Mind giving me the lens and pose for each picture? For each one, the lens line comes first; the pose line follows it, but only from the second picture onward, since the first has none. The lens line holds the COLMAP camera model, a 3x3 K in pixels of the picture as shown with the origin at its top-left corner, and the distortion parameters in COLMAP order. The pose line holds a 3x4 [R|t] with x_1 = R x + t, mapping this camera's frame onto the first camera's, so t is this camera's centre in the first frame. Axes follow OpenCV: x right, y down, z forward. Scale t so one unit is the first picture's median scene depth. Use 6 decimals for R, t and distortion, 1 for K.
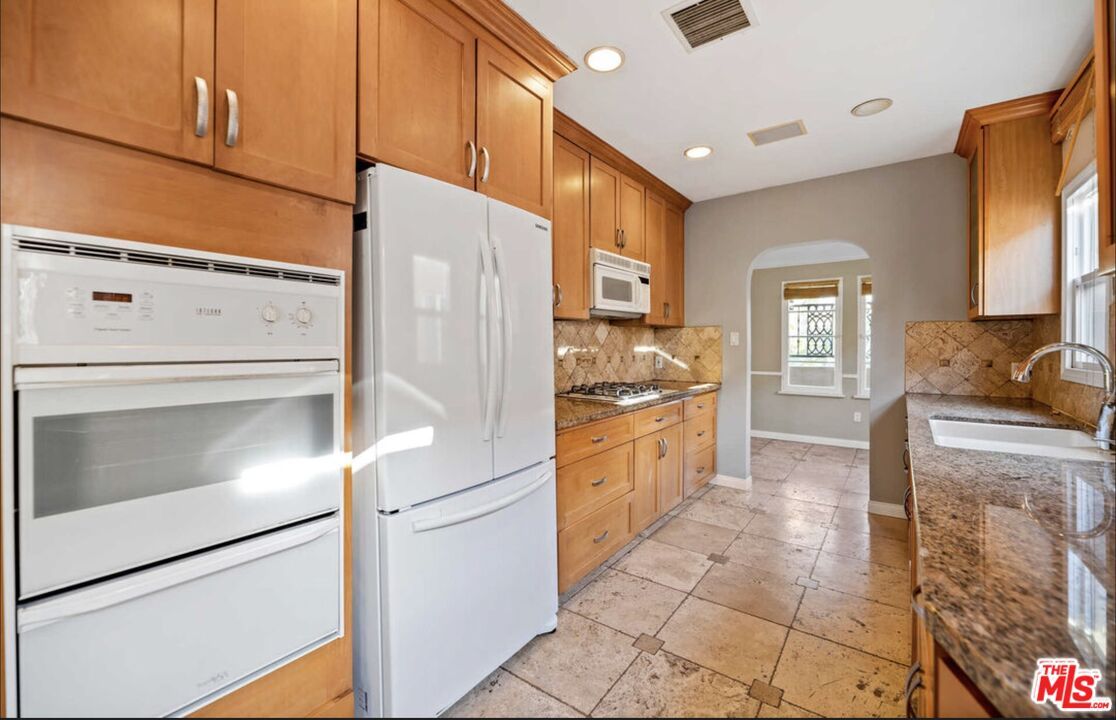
lens RADIAL K [[457.7, 0, 559.4], [0, 457.7, 350.6], [0, 0, 1]] dist [-0.001350, -0.000219]
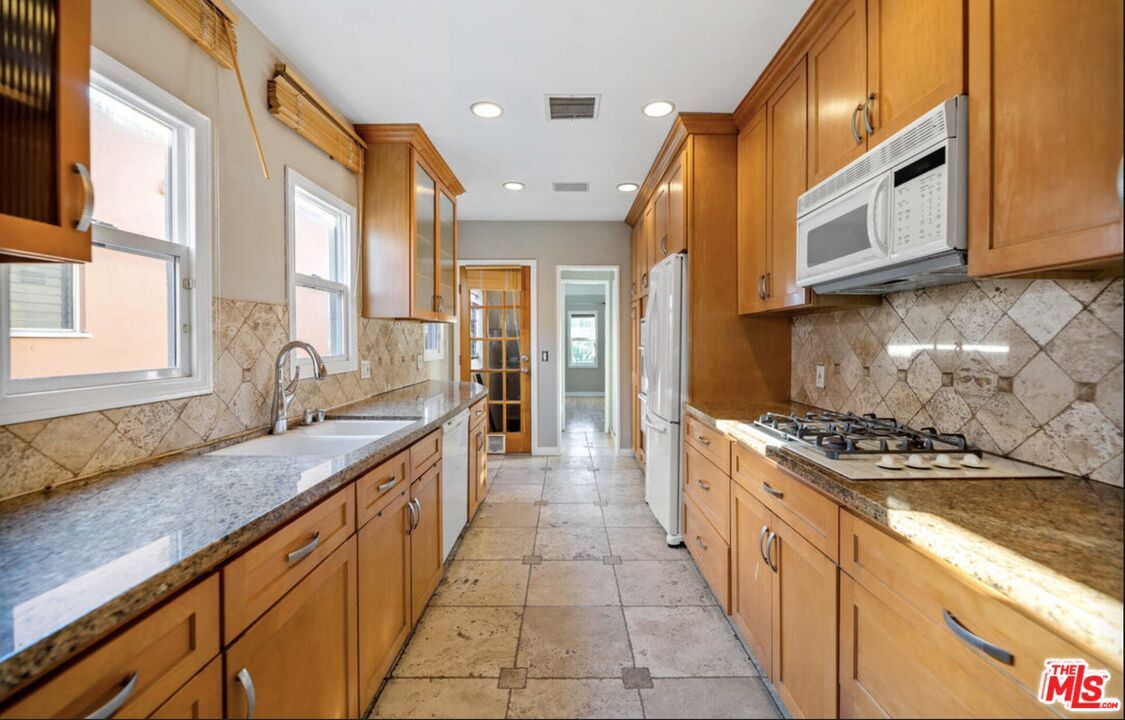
lens RADIAL K [[461.4, 0, 570.7], [0, 461.4, 342.4], [0, 0, 1]] dist [-0.001350, -0.000219]
pose [[-0.799821, -0.000301, -0.600239, 0.818833], [-0.011589, 0.999821, 0.014942, -0.021139], [0.600127, 0.018907, -0.799681, 1.470807]]
